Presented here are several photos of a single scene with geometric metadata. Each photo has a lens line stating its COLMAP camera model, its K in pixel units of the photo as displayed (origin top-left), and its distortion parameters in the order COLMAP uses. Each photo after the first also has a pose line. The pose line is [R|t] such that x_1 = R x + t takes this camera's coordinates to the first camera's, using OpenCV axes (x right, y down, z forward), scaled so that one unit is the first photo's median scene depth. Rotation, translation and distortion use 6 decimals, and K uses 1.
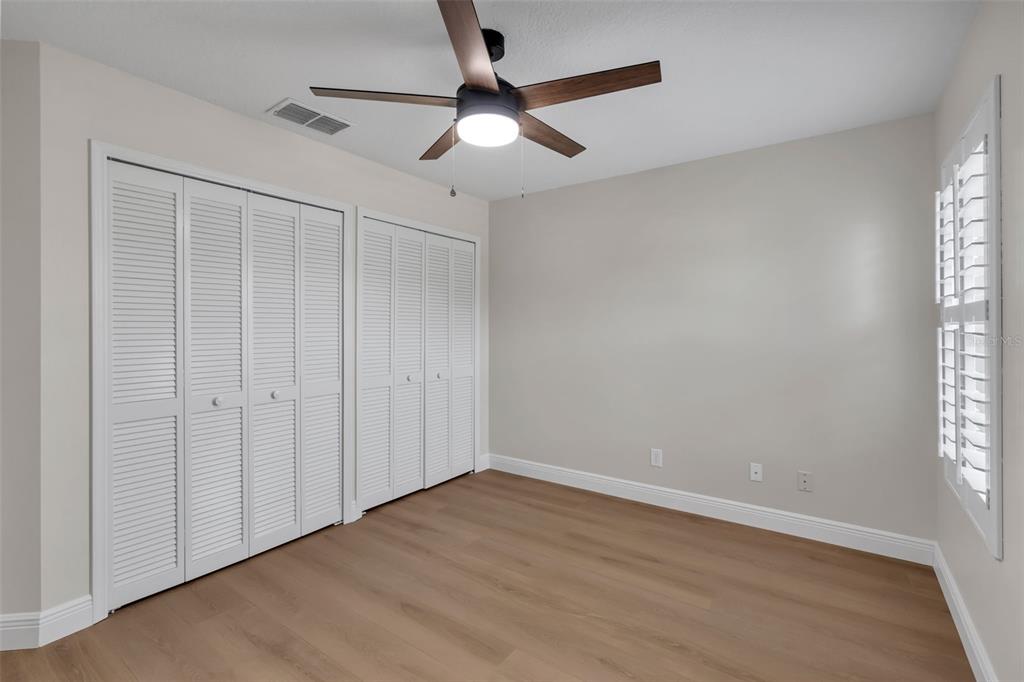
lens RADIAL K [[467.9, 0, 515.1], [0, 467.9, 334.1], [0, 0, 1]] dist [0.004974, 0.000871]
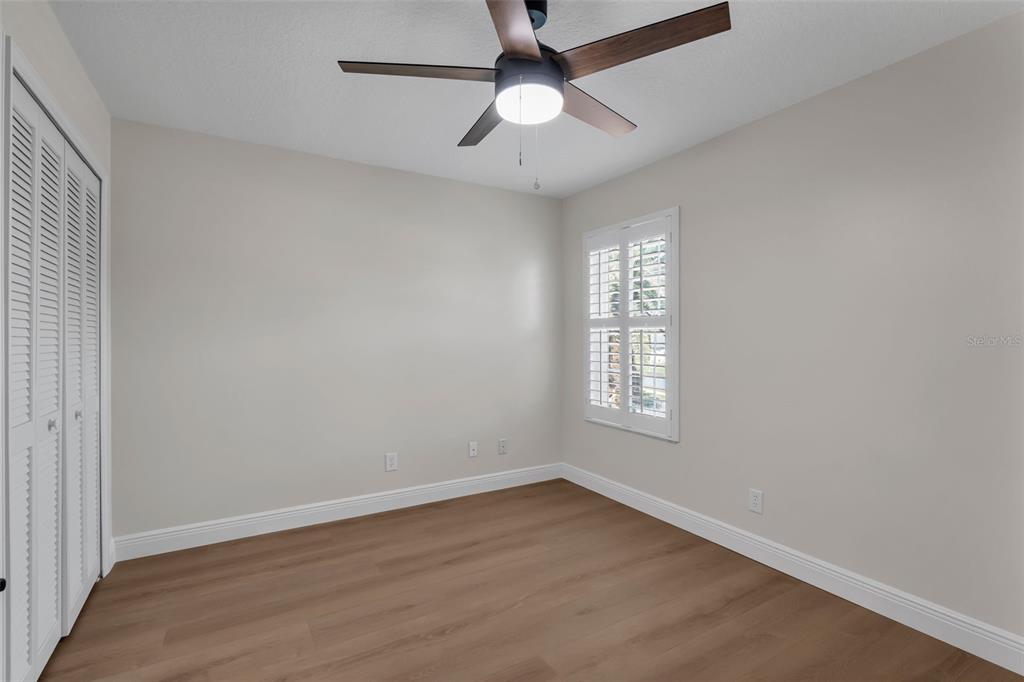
lens RADIAL K [[467.9, 0, 512.7], [0, 467.9, 338.9], [0, 0, 1]] dist [0.004974, 0.000871]
pose [[0.403417, 0.002172, 0.915014, -0.583602], [0.011623, 0.999904, -0.007498, 0.017702], [-0.914943, 0.013660, 0.403353, 0.423876]]
